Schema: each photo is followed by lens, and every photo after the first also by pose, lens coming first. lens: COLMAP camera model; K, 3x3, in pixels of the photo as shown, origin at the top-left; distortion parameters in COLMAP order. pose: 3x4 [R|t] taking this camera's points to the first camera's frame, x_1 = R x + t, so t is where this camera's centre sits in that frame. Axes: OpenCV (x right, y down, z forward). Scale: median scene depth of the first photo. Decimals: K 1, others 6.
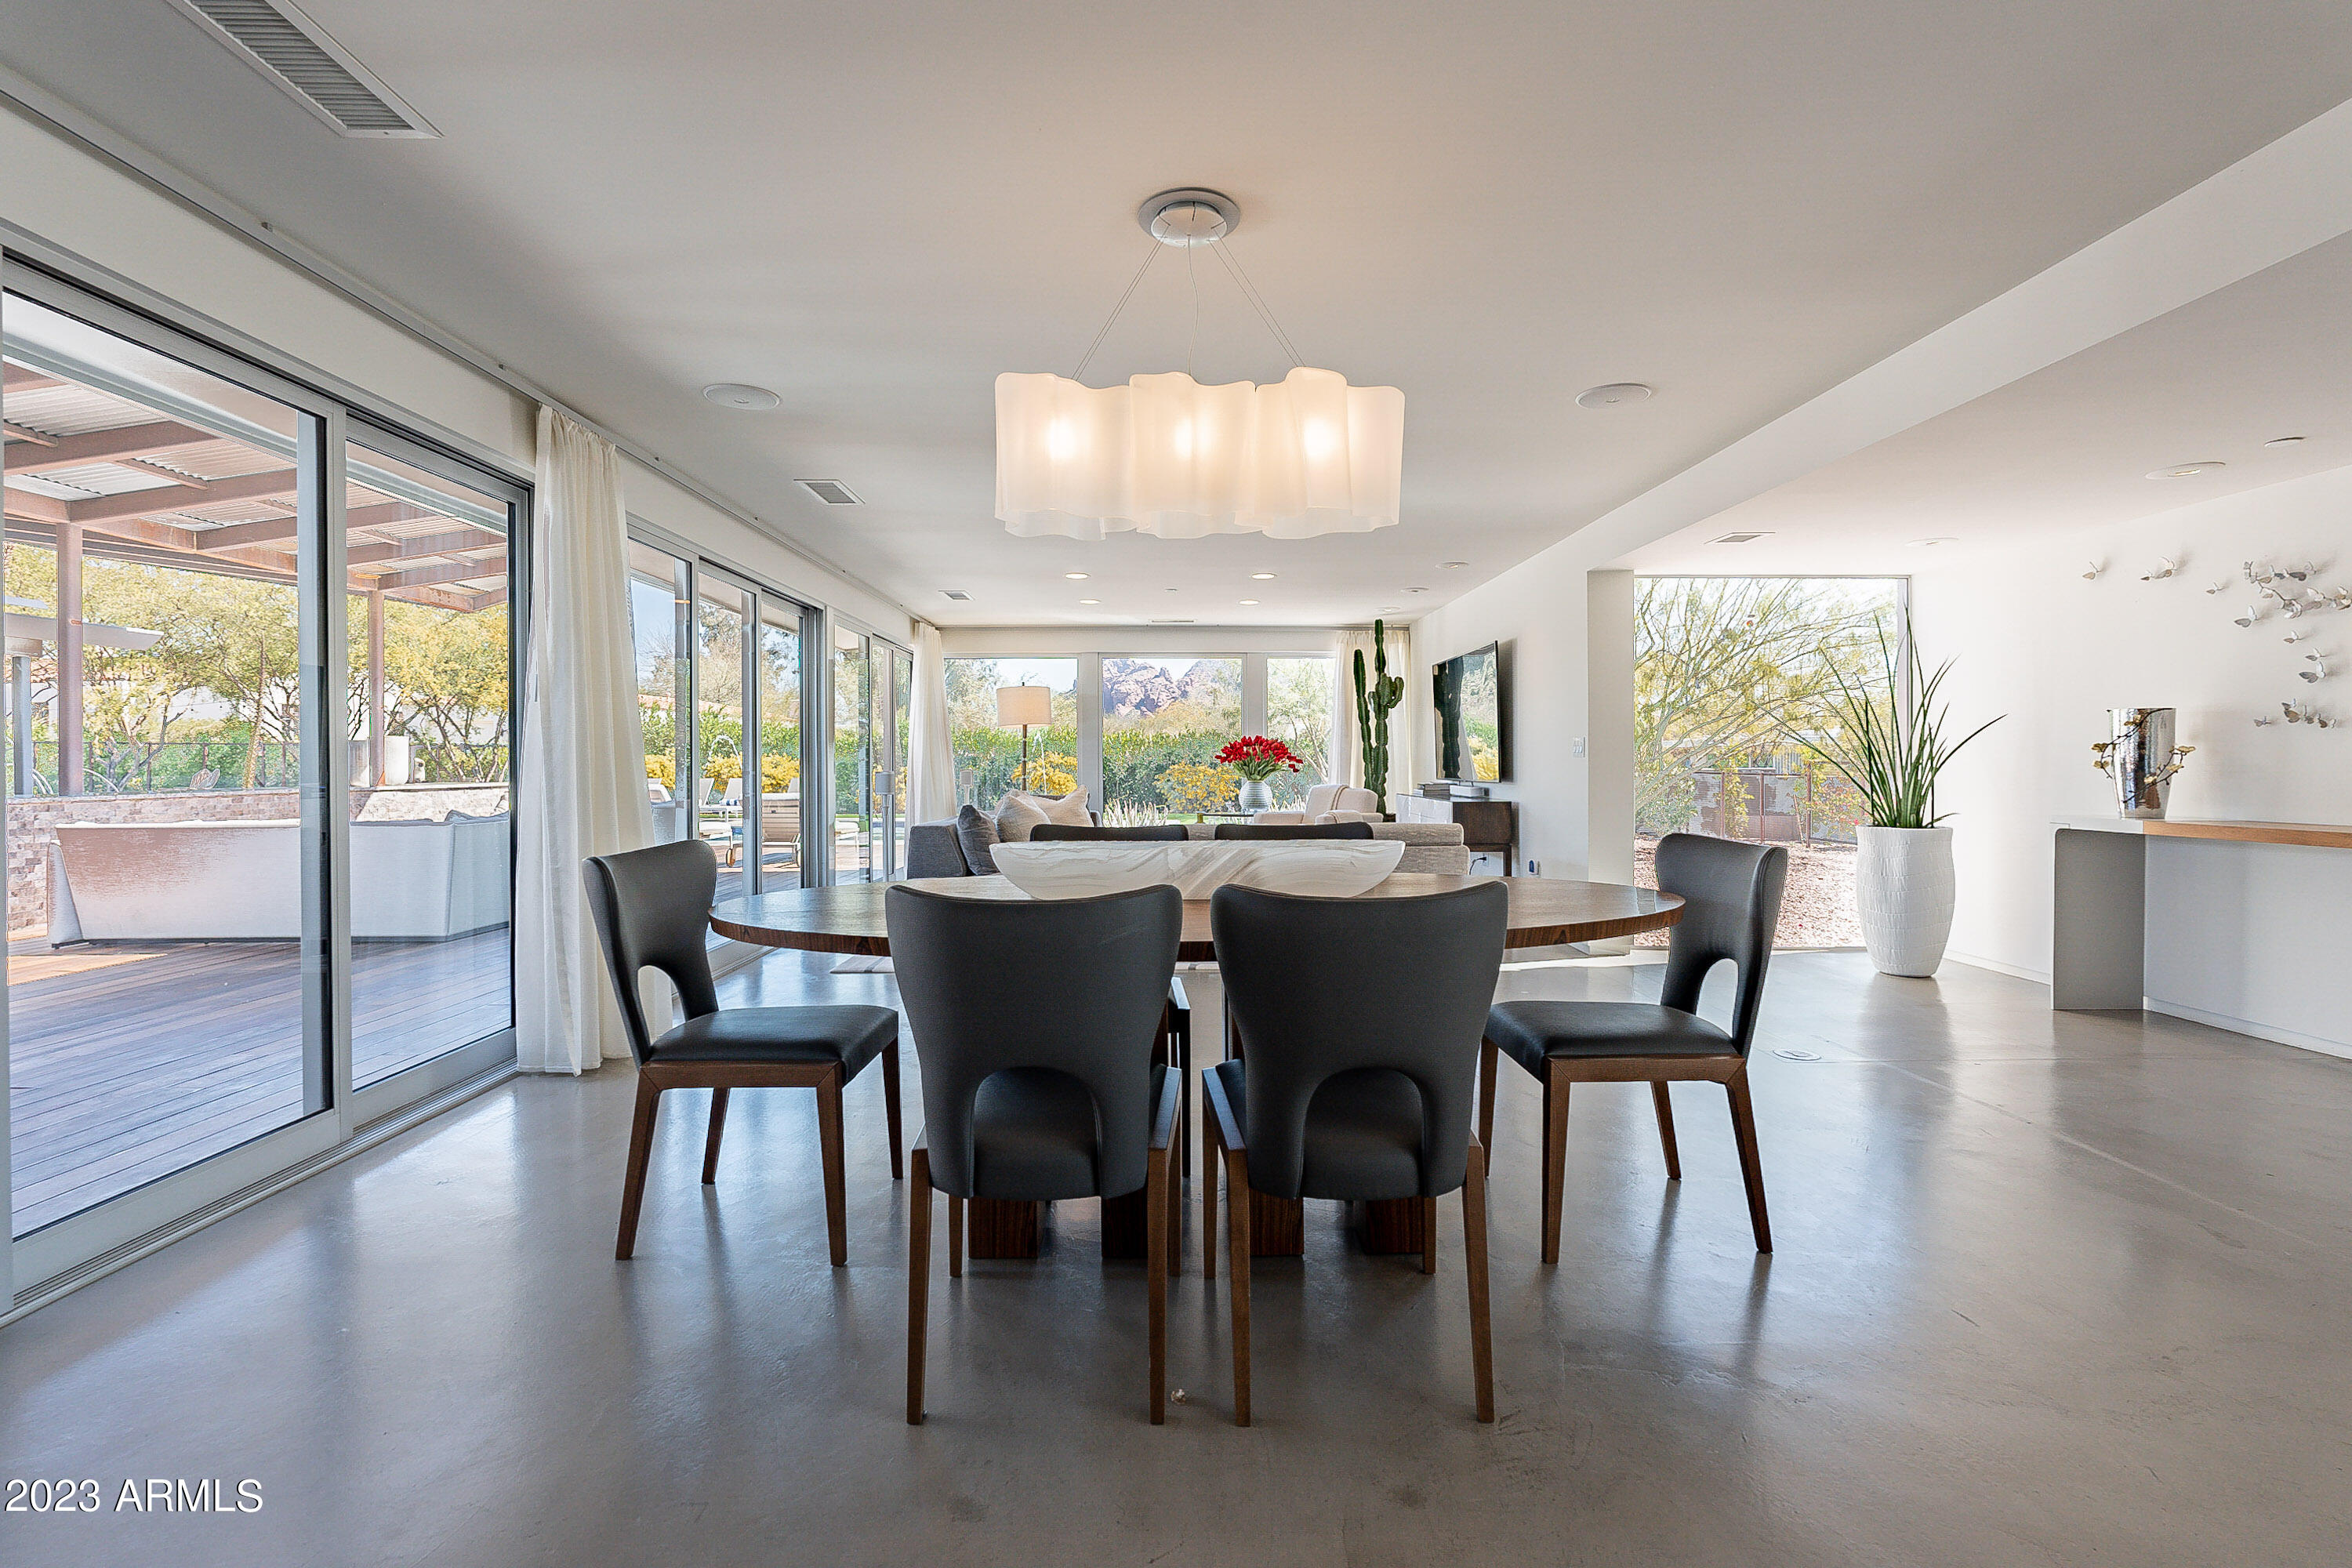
lens RADIAL K [[1041.4, 0, 1181.2], [0, 1041.4, 769.8], [0, 0, 1]] dist [-0.001476, 0.000447]
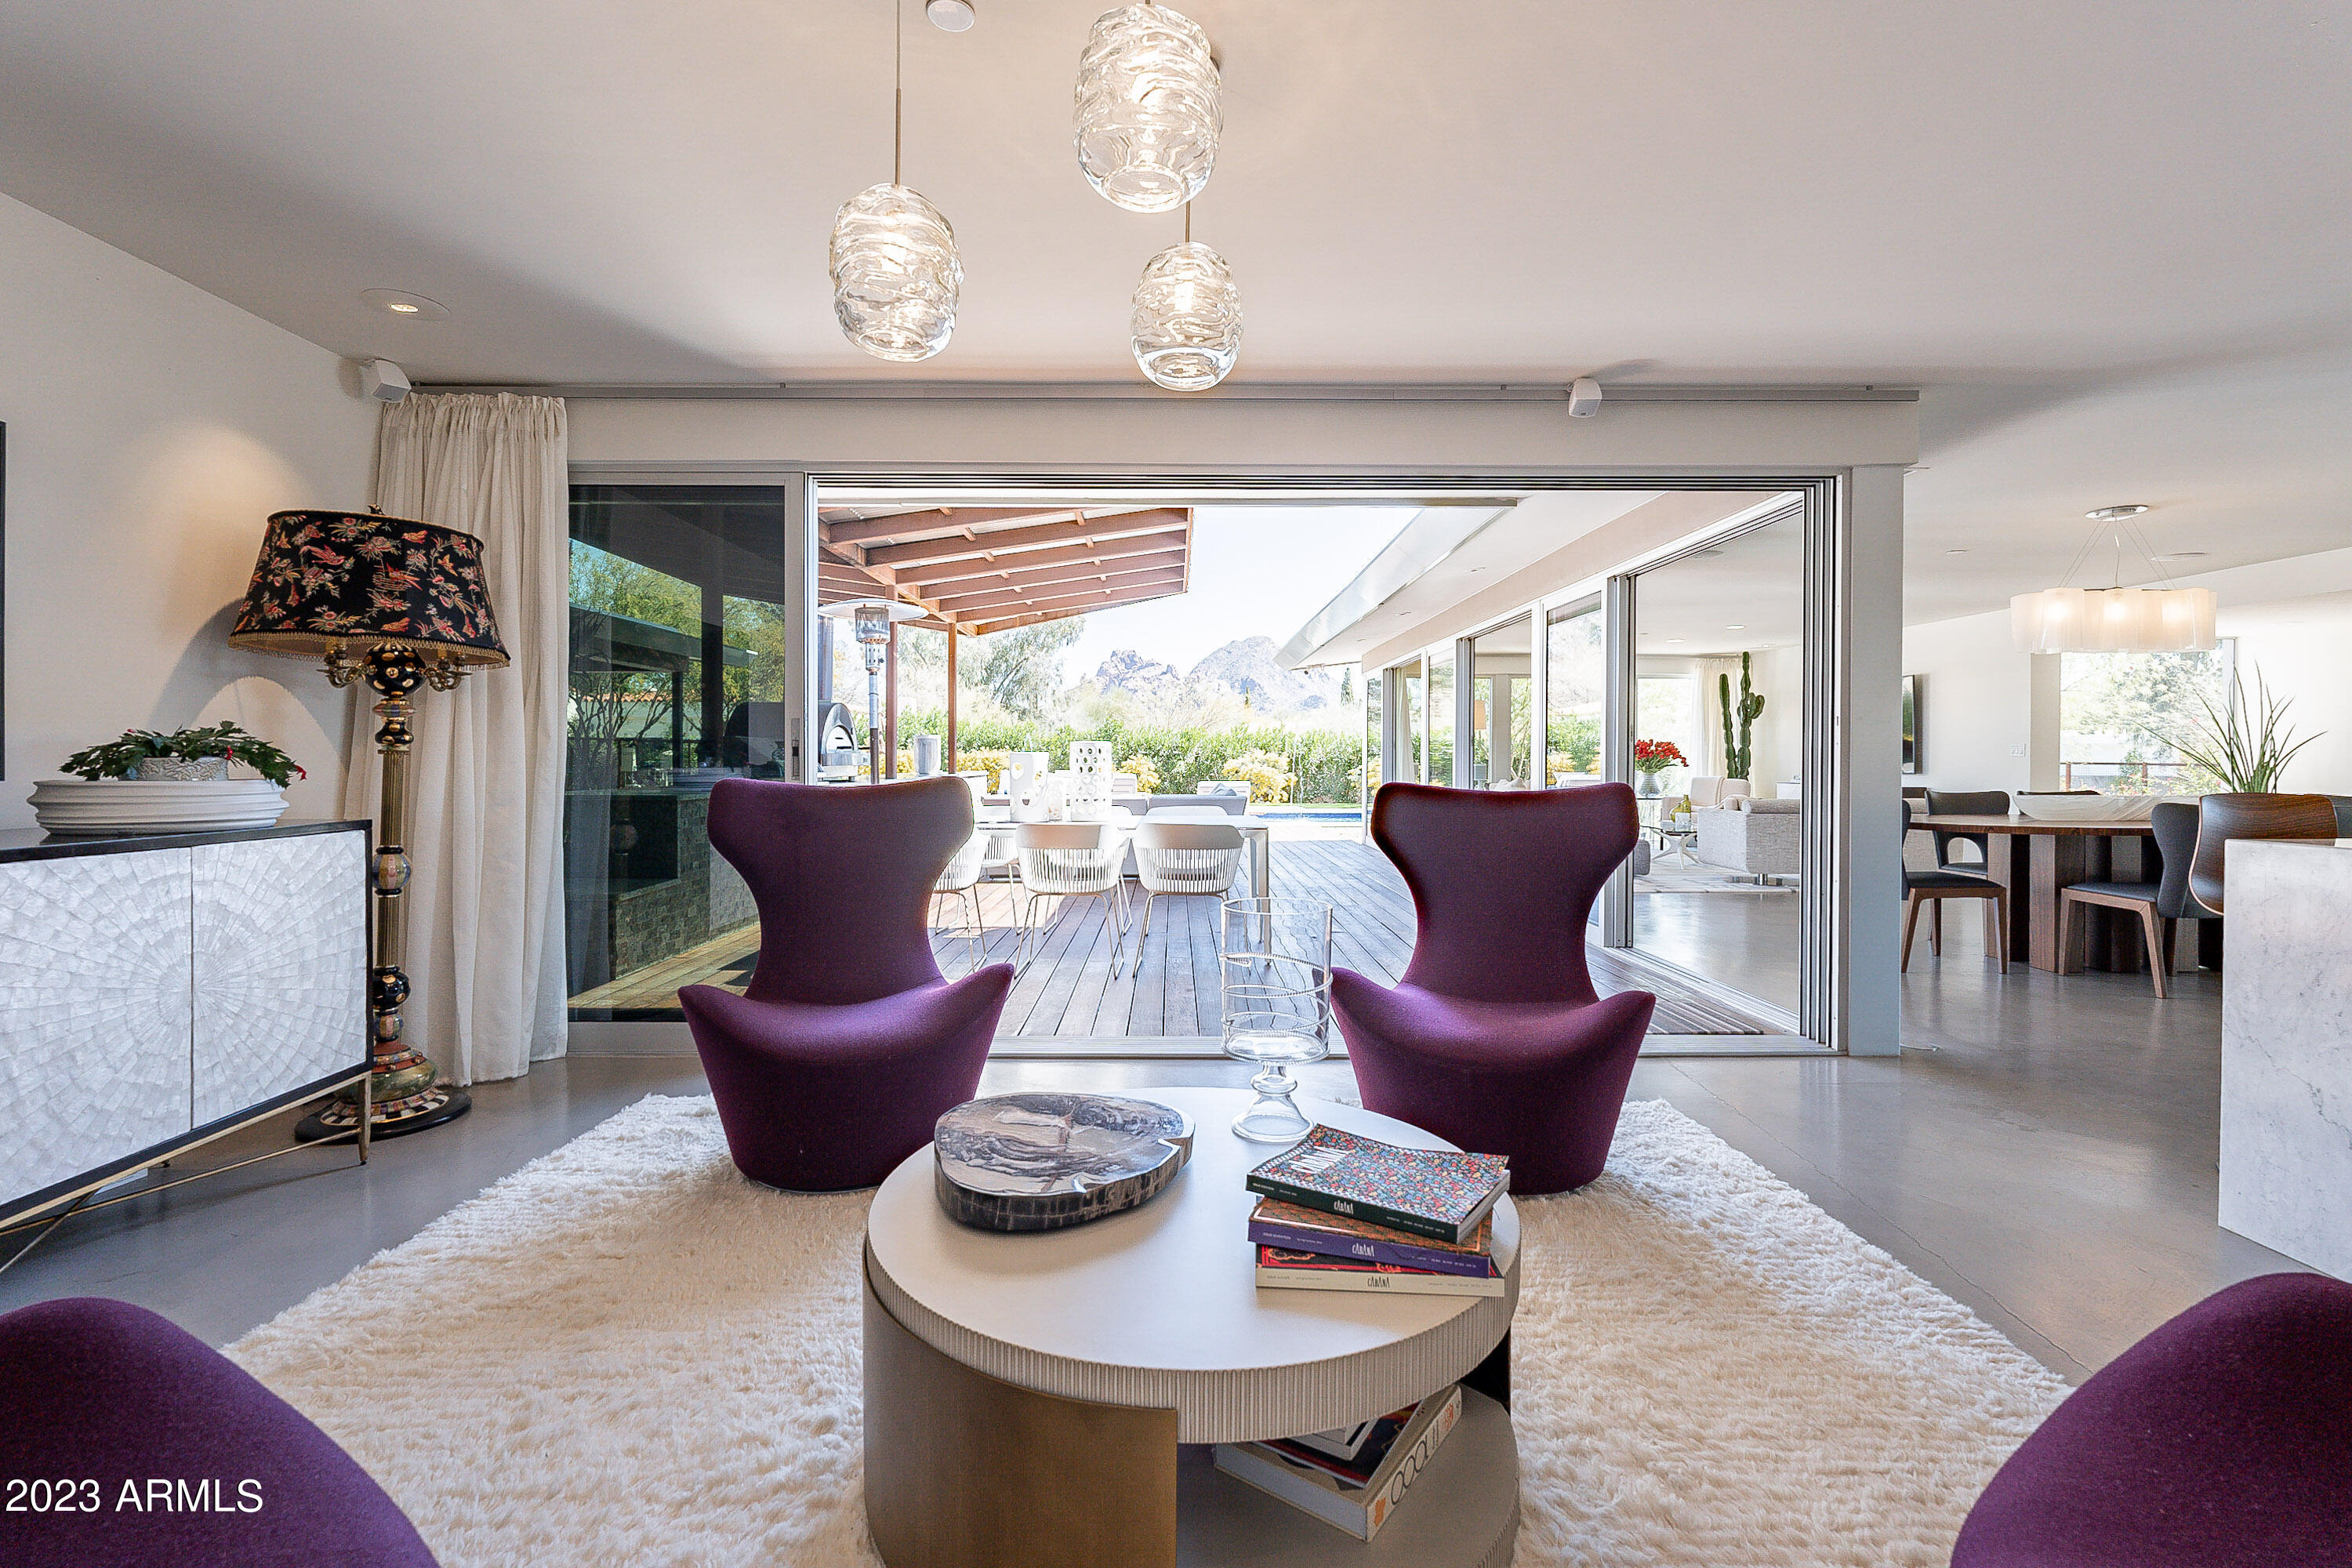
lens RADIAL K [[1026.4, 0, 1179.0], [0, 1026.4, 775.9], [0, 0, 1]] dist [-0.001129, -0.000032]
pose [[0.999907, 0.006814, -0.011829, -0.512336], [-0.006716, 0.999943, 0.008313, 0.007229], [0.011885, -0.008233, 0.999895, -0.308311]]
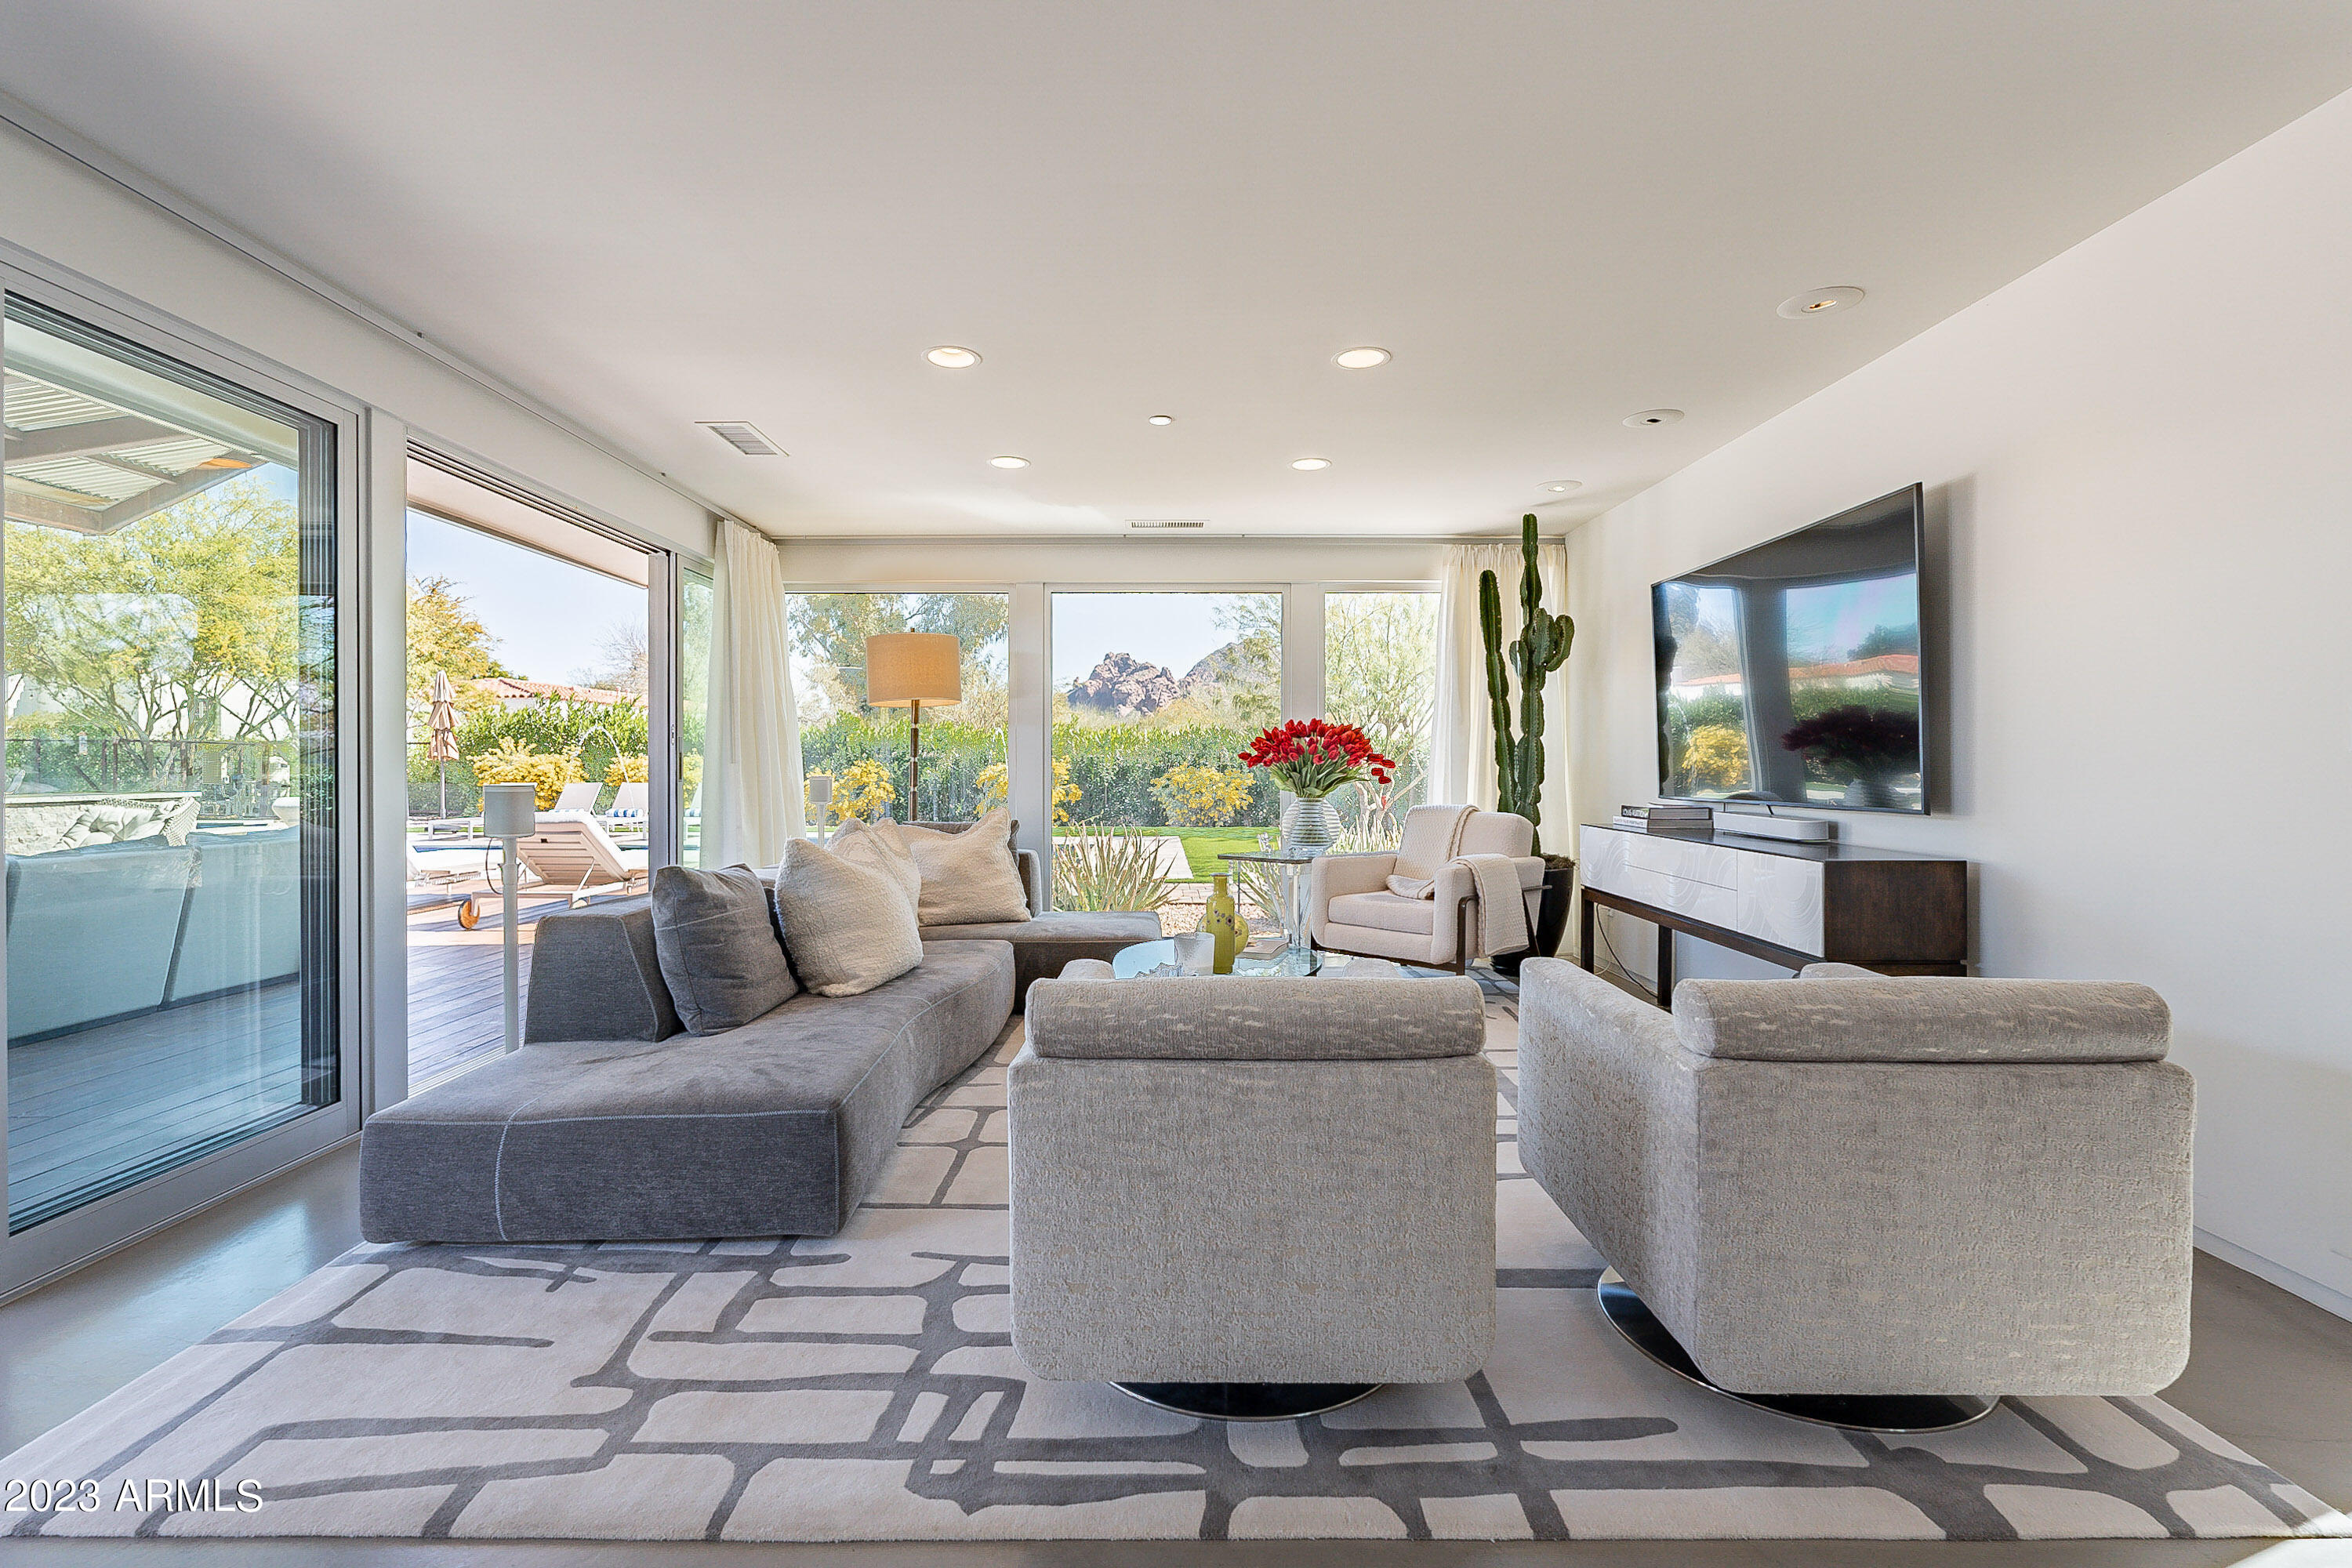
lens RADIAL K [[1064.9, 0, 1167.2], [0, 1064.9, 769.3], [0, 0, 1]] dist [-0.001601, -0.000150]
pose [[0.999890, 0.002010, -0.014723, 0.000982], [-0.002041, 0.999996, -0.002077, -0.003733], [0.014719, 0.002107, 0.999889, 0.417436]]
